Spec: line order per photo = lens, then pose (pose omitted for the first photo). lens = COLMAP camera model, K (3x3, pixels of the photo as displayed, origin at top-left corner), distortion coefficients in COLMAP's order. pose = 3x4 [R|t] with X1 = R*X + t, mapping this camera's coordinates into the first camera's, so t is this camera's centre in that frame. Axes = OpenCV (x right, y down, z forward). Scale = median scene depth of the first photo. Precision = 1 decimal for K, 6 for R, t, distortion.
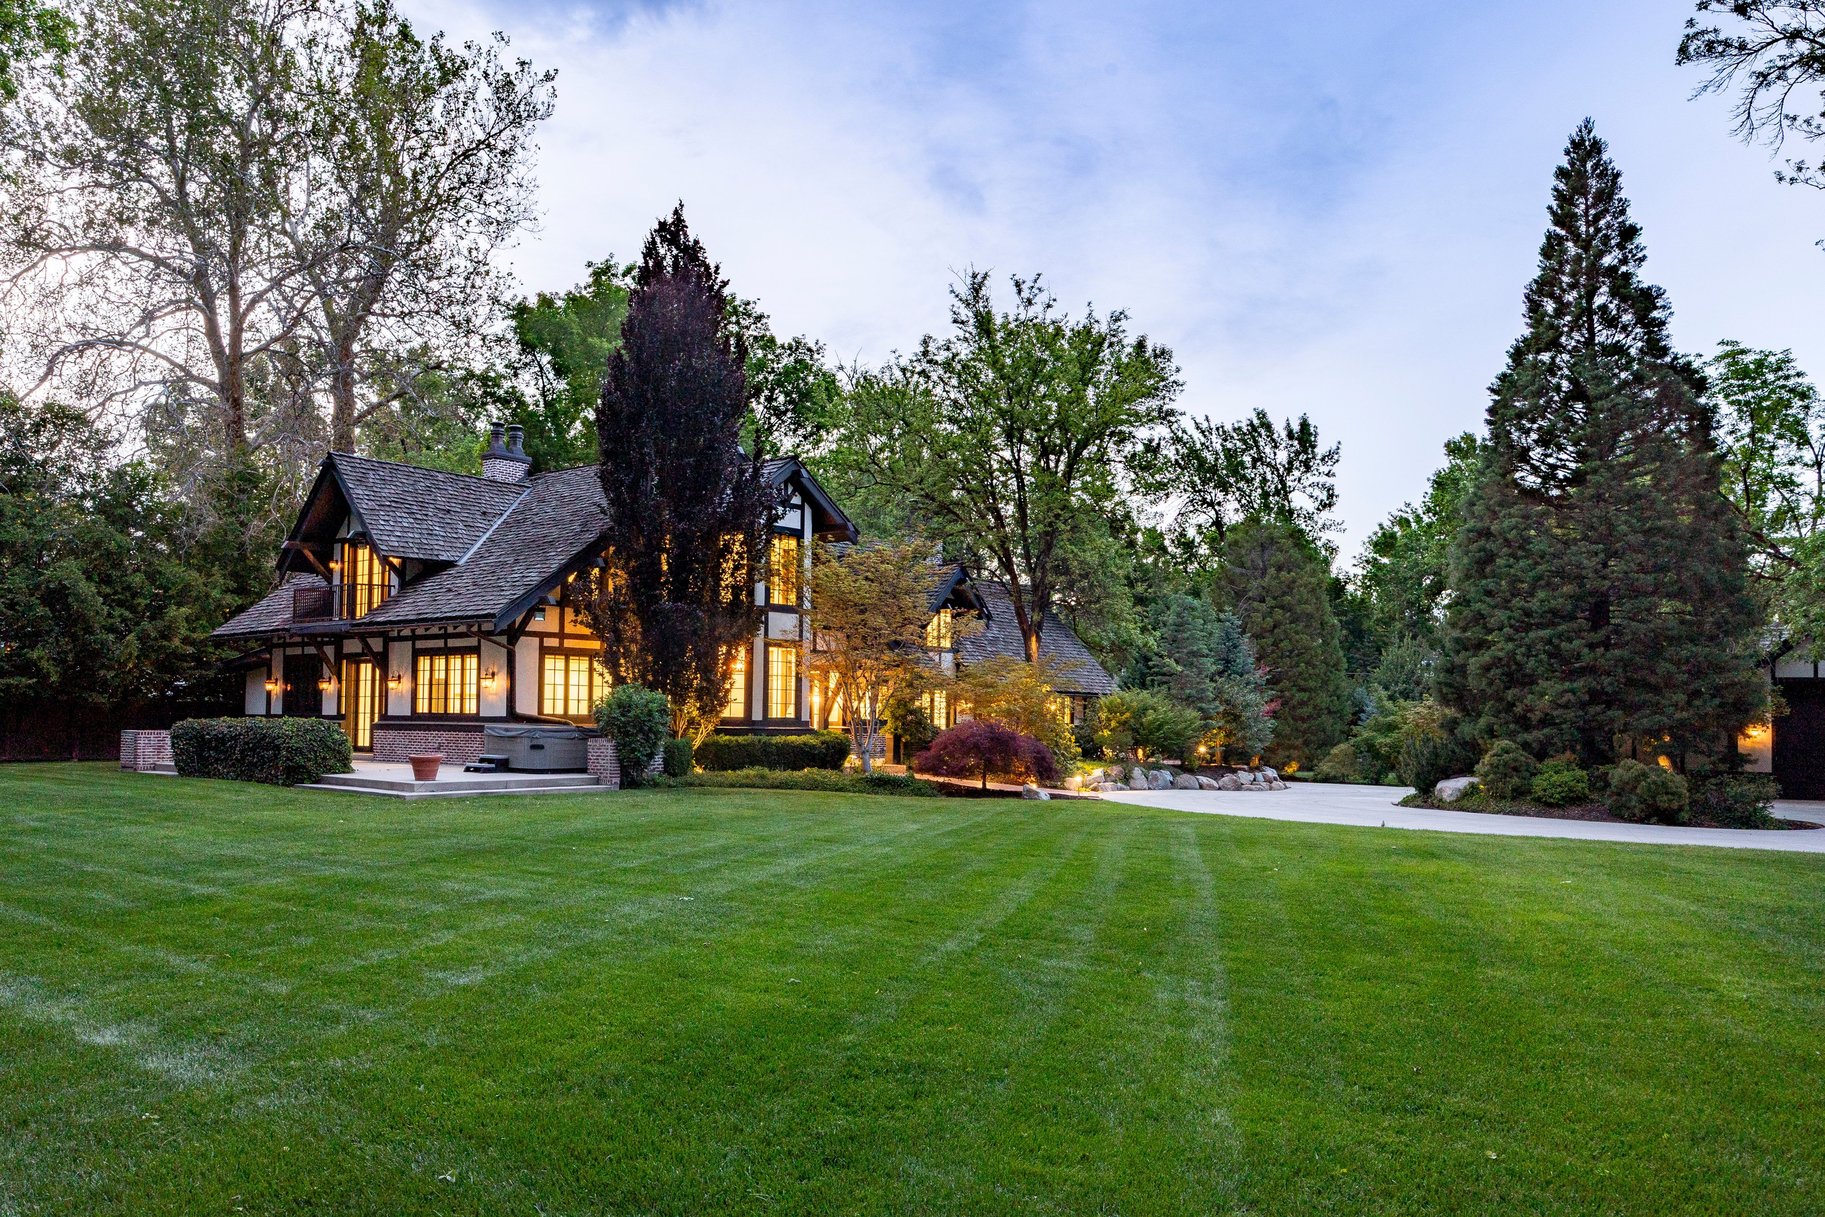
lens RADIAL K [[1240.3, 0, 892.8], [0, 1240.3, 607.7], [0, 0, 1]] dist [0.048542, -0.021675]
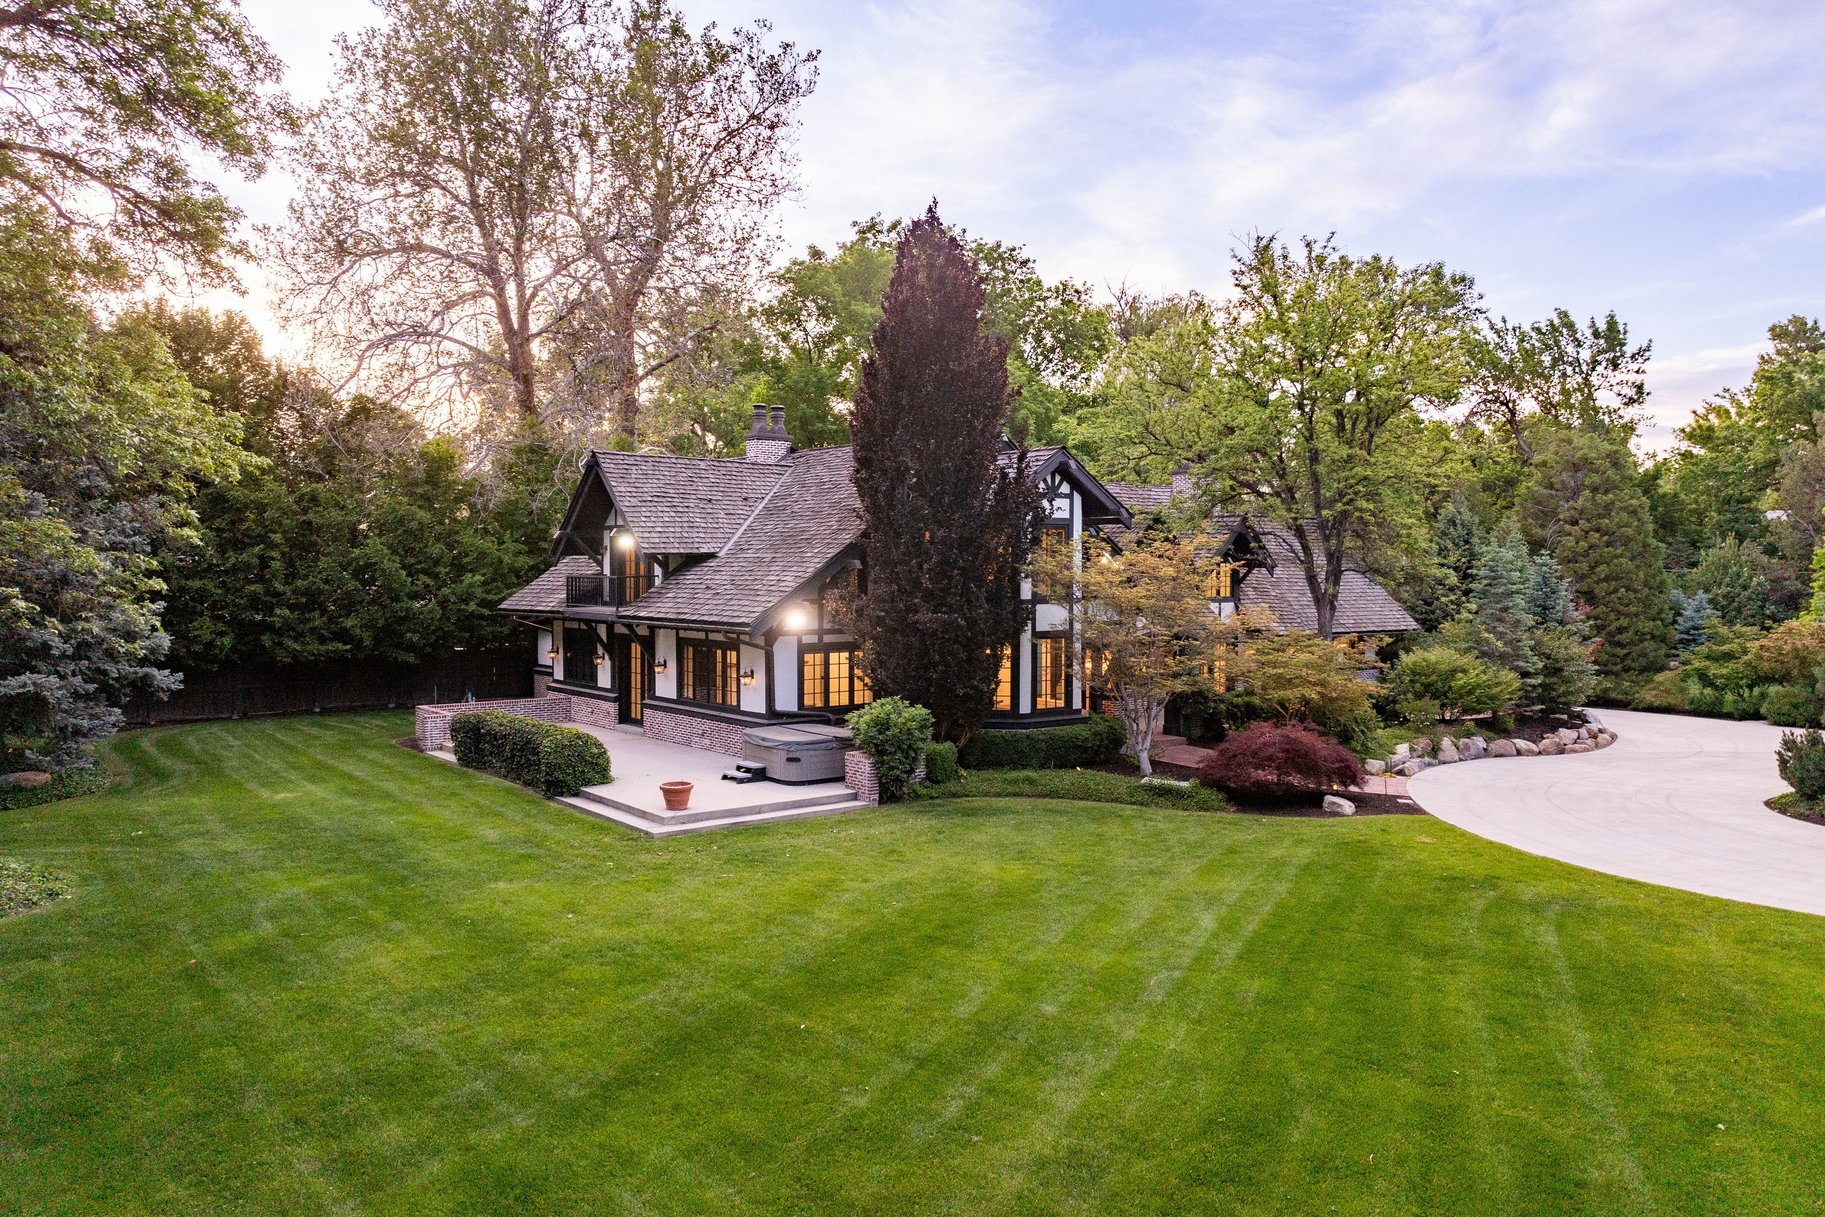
lens RADIAL K [[1428.2, 0, 919.6], [0, 1428.2, 608.3], [0, 0, 1]] dist [-0.000668, -0.008849]
pose [[0.983961, -0.013843, -0.177847, 0.005698], [0.005751, 0.998928, -0.045933, 0.079389], [0.178292, 0.044174, 0.982986, -0.091719]]
